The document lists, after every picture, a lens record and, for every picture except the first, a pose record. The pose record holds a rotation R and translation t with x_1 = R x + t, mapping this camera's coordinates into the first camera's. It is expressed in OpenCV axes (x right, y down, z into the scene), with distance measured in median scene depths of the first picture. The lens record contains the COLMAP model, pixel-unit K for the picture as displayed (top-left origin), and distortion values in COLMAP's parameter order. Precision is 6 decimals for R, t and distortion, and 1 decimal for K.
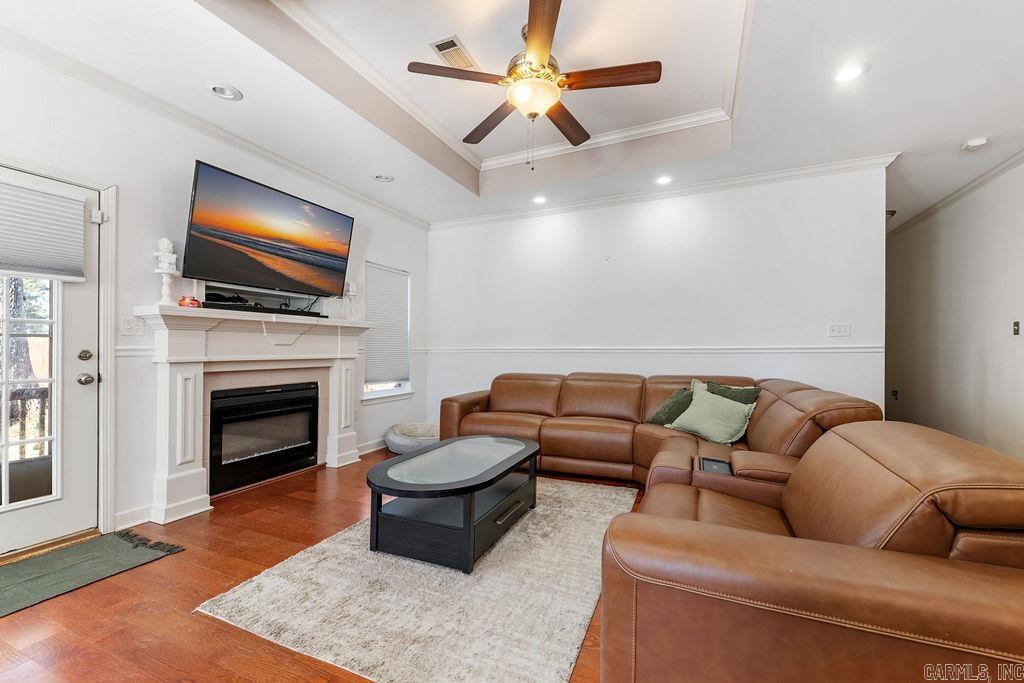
lens RADIAL K [[411.2, 0, 518.3], [0, 411.2, 339.5], [0, 0, 1]] dist [0.004113, -0.000408]
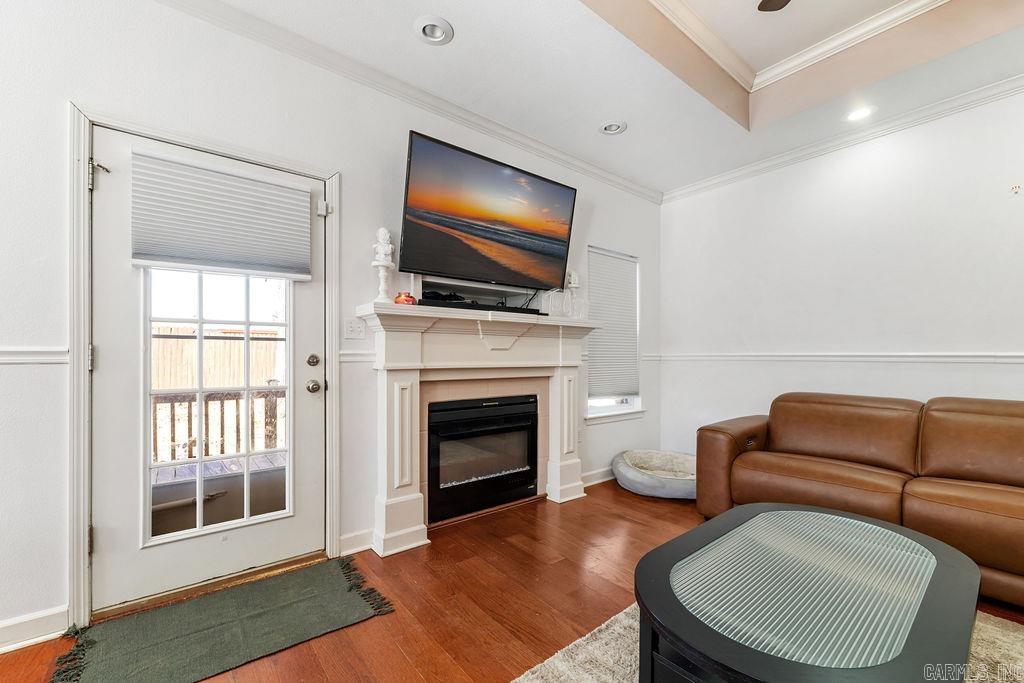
lens RADIAL K [[416.7, 0, 512.2], [0, 416.7, 354.3], [0, 0, 1]] dist [0.002000, 0.000220]
pose [[0.883221, 0.002285, -0.468952, -0.177020], [0.007217, 0.999803, 0.018463, 0.008588], [0.468902, -0.019691, 0.883031, 0.306438]]
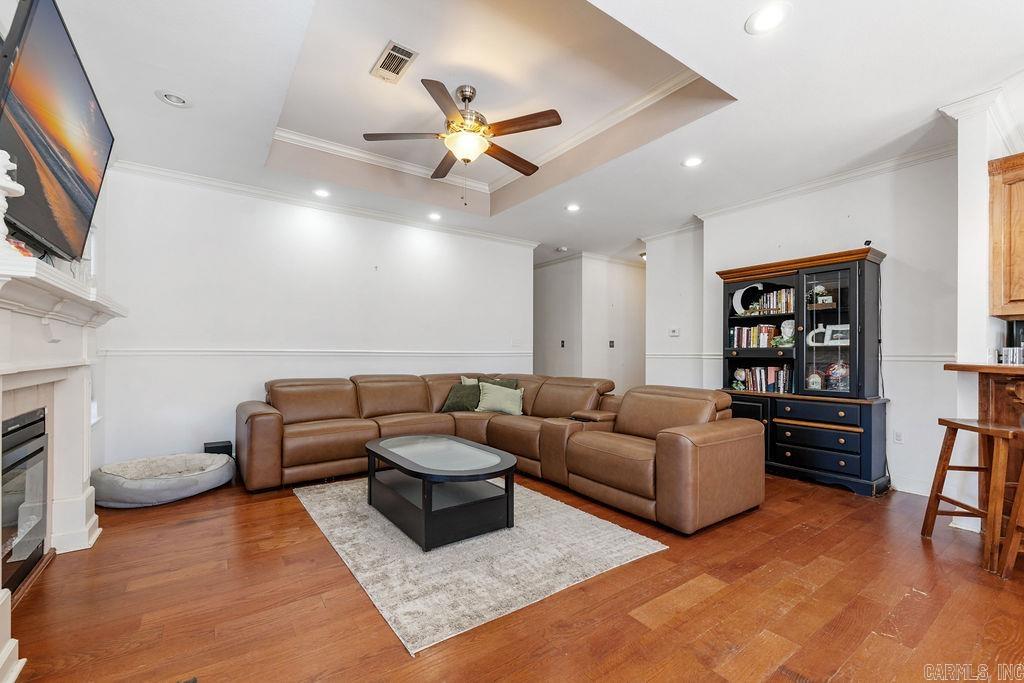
lens RADIAL K [[425.7, 0, 492.6], [0, 425.7, 345.3], [0, 0, 1]] dist [-0.000275, -0.000327]
pose [[0.533014, 0.022591, 0.845805, -0.835559], [-0.028811, 0.999548, -0.008541, 0.007334], [-0.845615, -0.019816, 0.533425, 0.225706]]
